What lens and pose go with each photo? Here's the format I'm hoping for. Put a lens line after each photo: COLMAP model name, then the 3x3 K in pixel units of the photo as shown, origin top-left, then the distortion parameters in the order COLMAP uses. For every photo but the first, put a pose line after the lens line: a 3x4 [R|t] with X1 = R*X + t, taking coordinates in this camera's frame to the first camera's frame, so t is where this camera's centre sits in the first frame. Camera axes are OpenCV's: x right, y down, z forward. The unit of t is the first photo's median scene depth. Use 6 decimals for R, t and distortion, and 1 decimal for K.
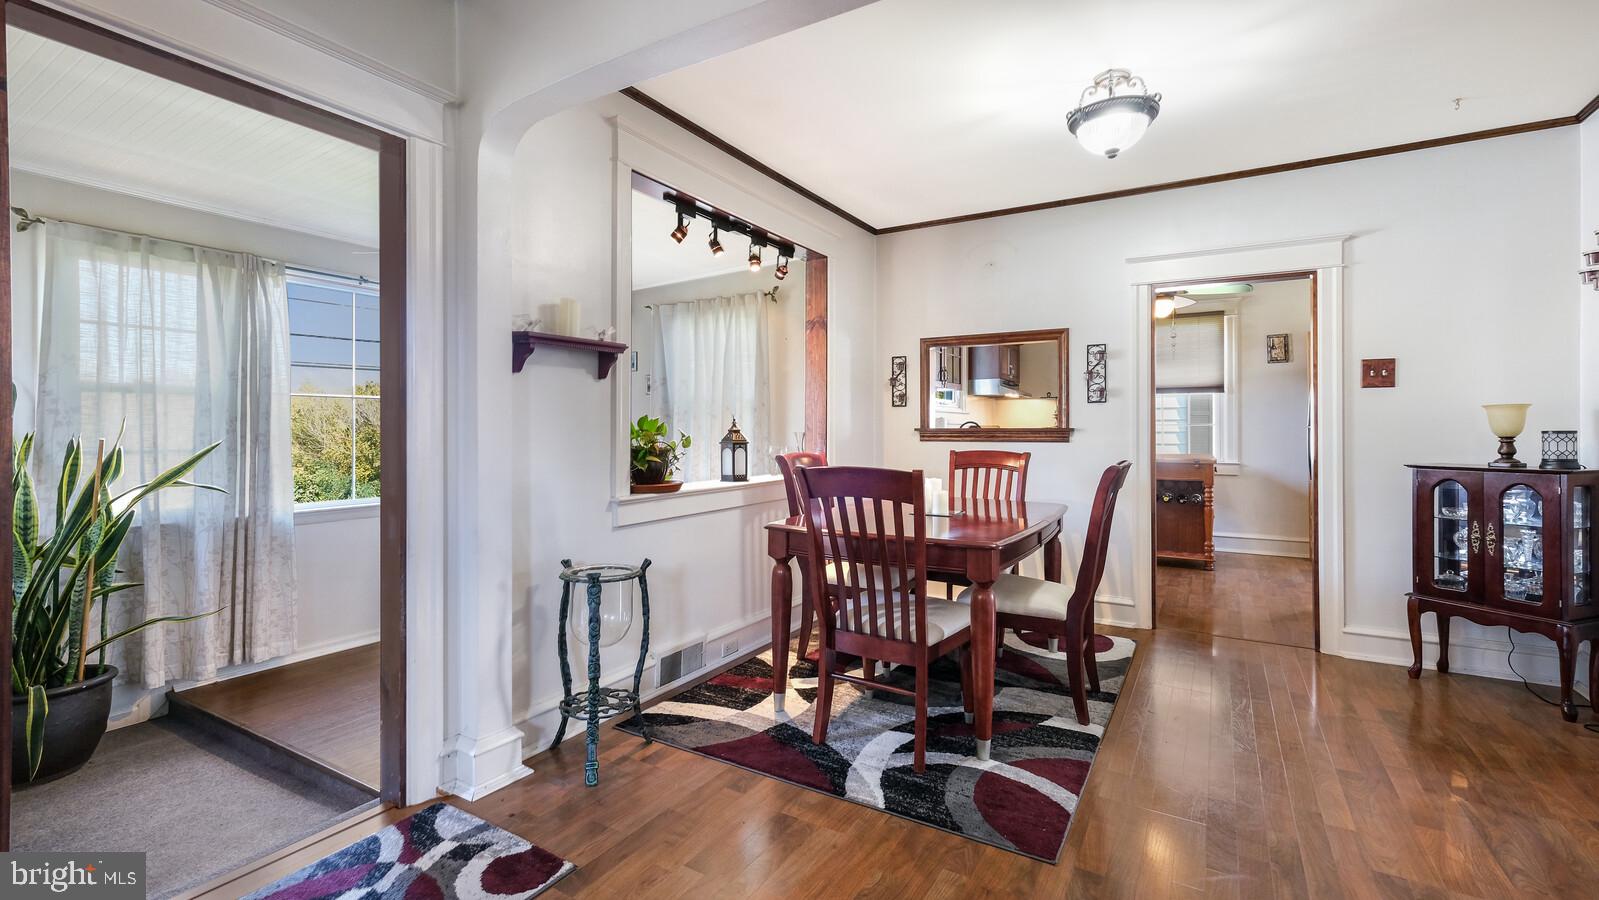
lens RADIAL K [[713.4, 0, 791.1], [0, 713.4, 419.8], [0, 0, 1]] dist [0.000602, 0.000477]
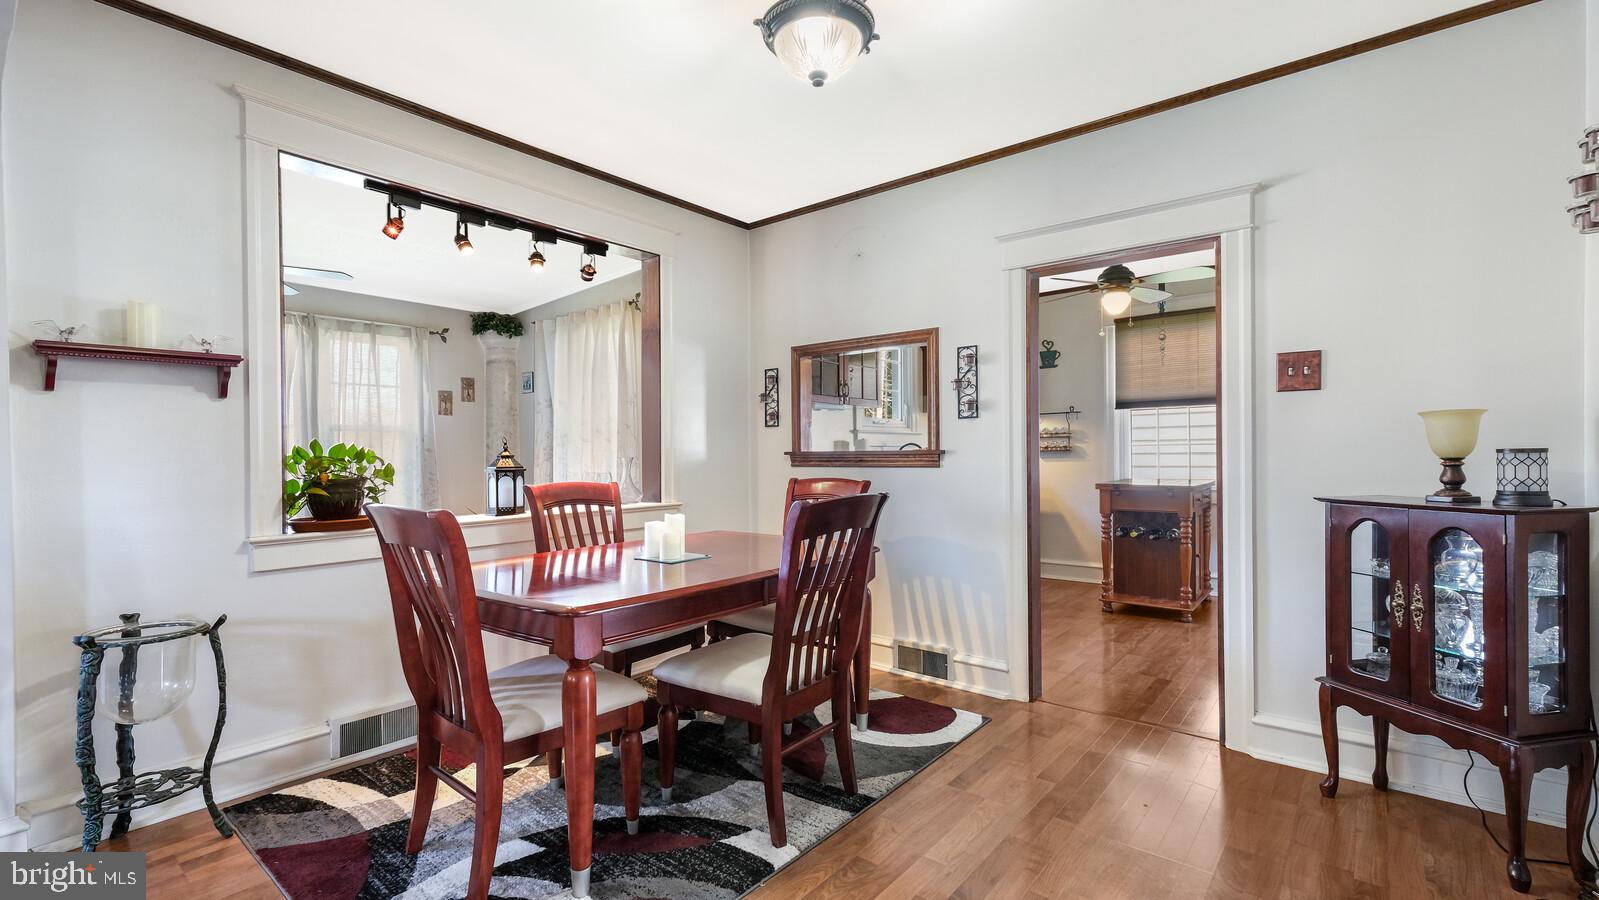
lens RADIAL K [[710.6, 0, 799.5], [0, 710.6, 450.0], [0, 0, 1]] dist [0.000340, 0.000157]
pose [[0.989718, -0.008832, -0.142761, 0.460798], [0.010206, 0.999908, 0.008891, 0.003676], [0.142669, -0.010257, 0.989717, 0.227359]]
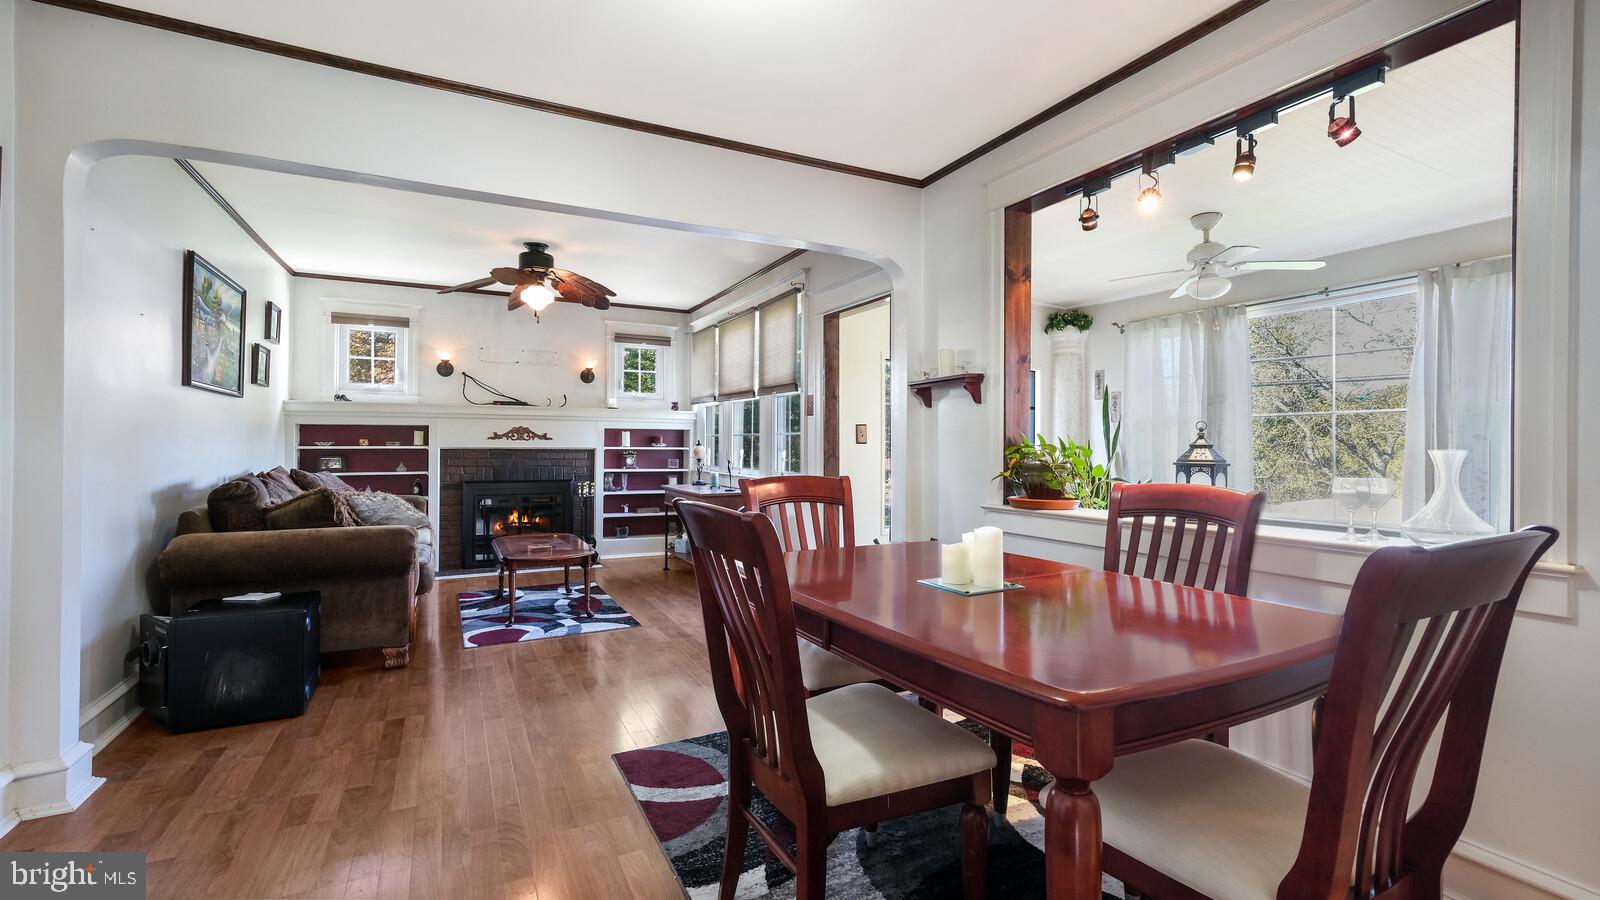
lens RADIAL K [[700.0, 0, 803.2], [0, 700.0, 444.4], [0, 0, 1]] dist [0.003664, 0.000533]
pose [[-0.535709, -0.002723, -0.844399, 0.773597], [0.011252, 0.999883, -0.010363, 0.018597], [0.844328, -0.015052, -0.535615, 1.197362]]
